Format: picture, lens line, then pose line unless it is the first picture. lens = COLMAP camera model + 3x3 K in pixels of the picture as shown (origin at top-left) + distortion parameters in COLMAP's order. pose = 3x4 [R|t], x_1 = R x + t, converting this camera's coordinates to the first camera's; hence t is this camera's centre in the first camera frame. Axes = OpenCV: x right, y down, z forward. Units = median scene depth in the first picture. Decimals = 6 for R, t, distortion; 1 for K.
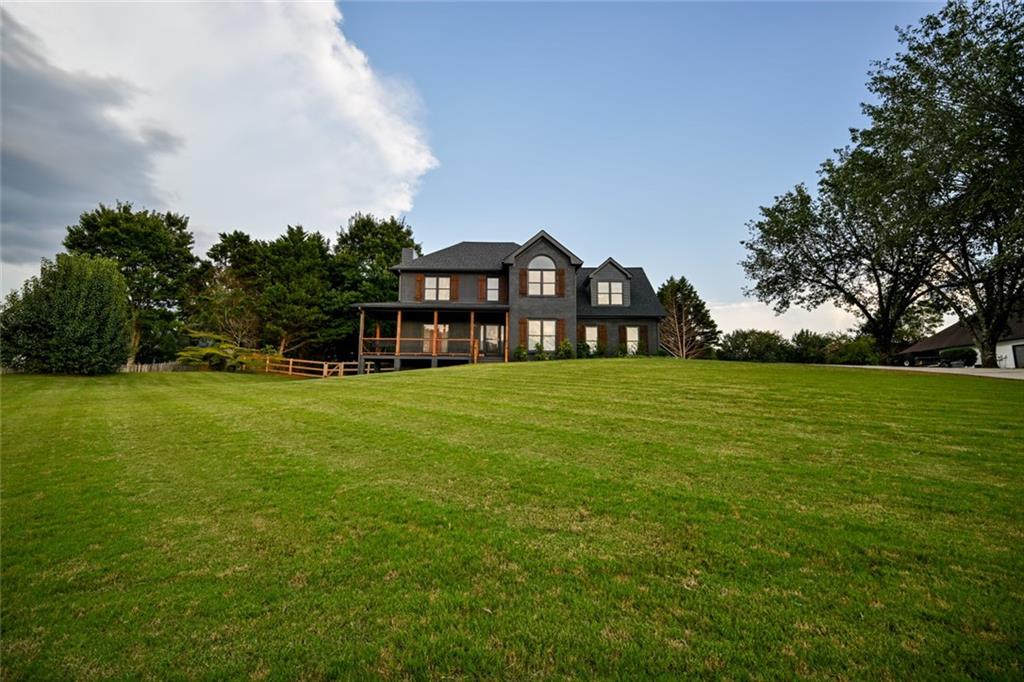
lens RADIAL K [[423.4, 0, 518.1], [0, 423.4, 341.3], [0, 0, 1]] dist [-0.008403, -0.003504]
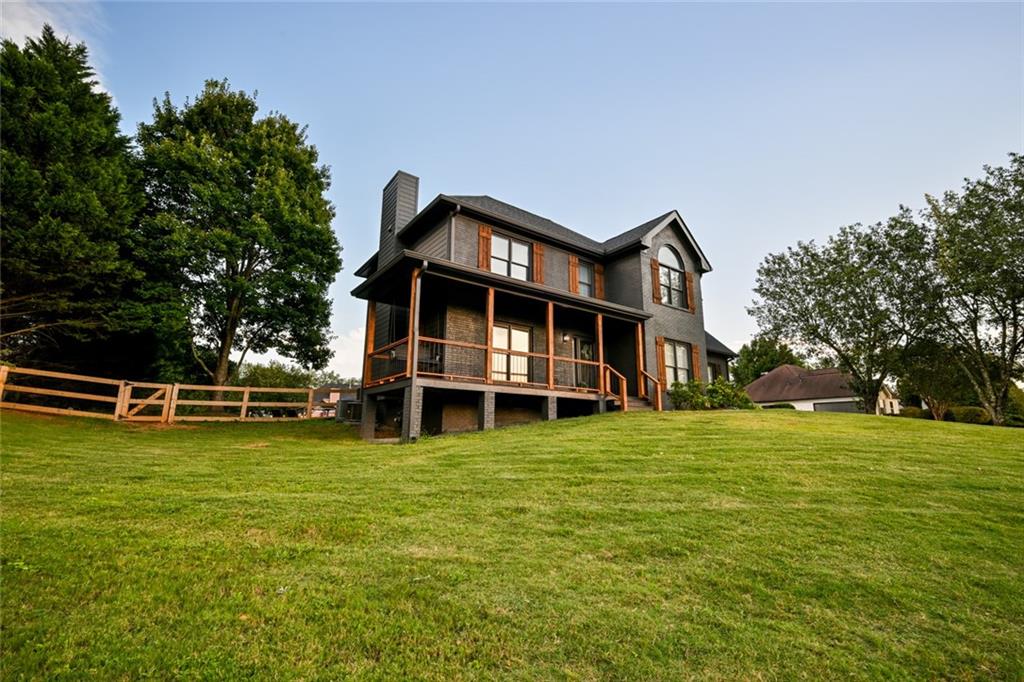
lens RADIAL K [[423.4, 0, 507.1], [0, 423.4, 338.0], [0, 0, 1]] dist [-0.008403, -0.003504]
pose [[0.818988, 0.119359, 0.561260, -0.463981], [-0.078700, 0.992248, -0.096176, 0.021732], [-0.568388, 0.034595, 0.822033, 0.552393]]
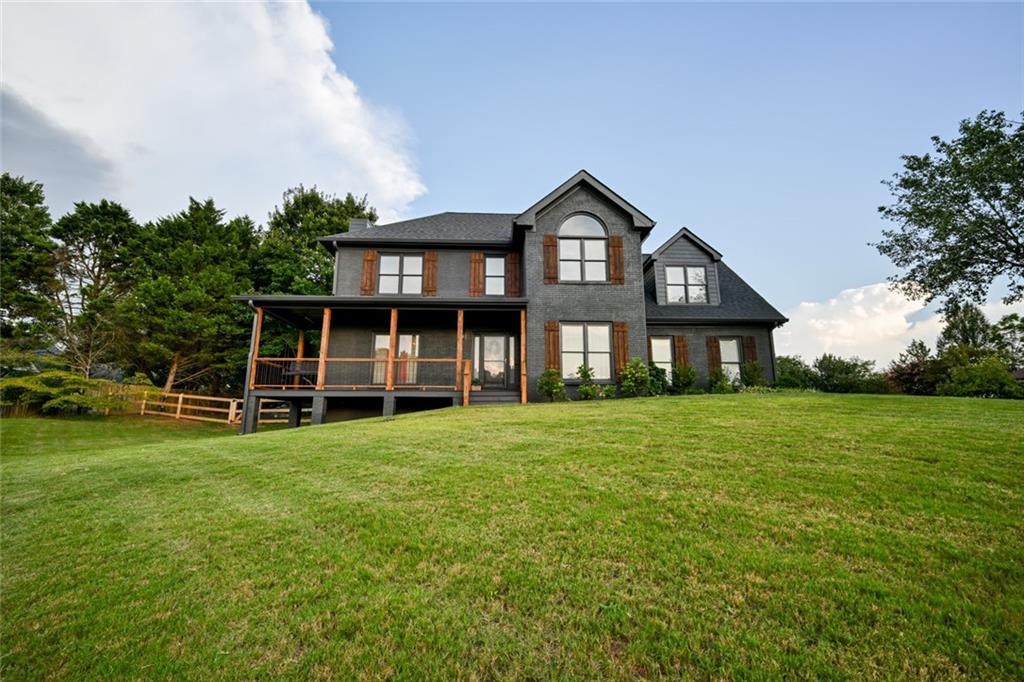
lens RADIAL K [[423.4, 0, 519.4], [0, 423.4, 339.3], [0, 0, 1]] dist [-0.008403, -0.003504]
pose [[0.999576, -0.003208, 0.028934, -0.041894], [0.005283, 0.997396, -0.071921, 0.008079], [-0.028628, 0.072044, 0.996991, 0.402750]]
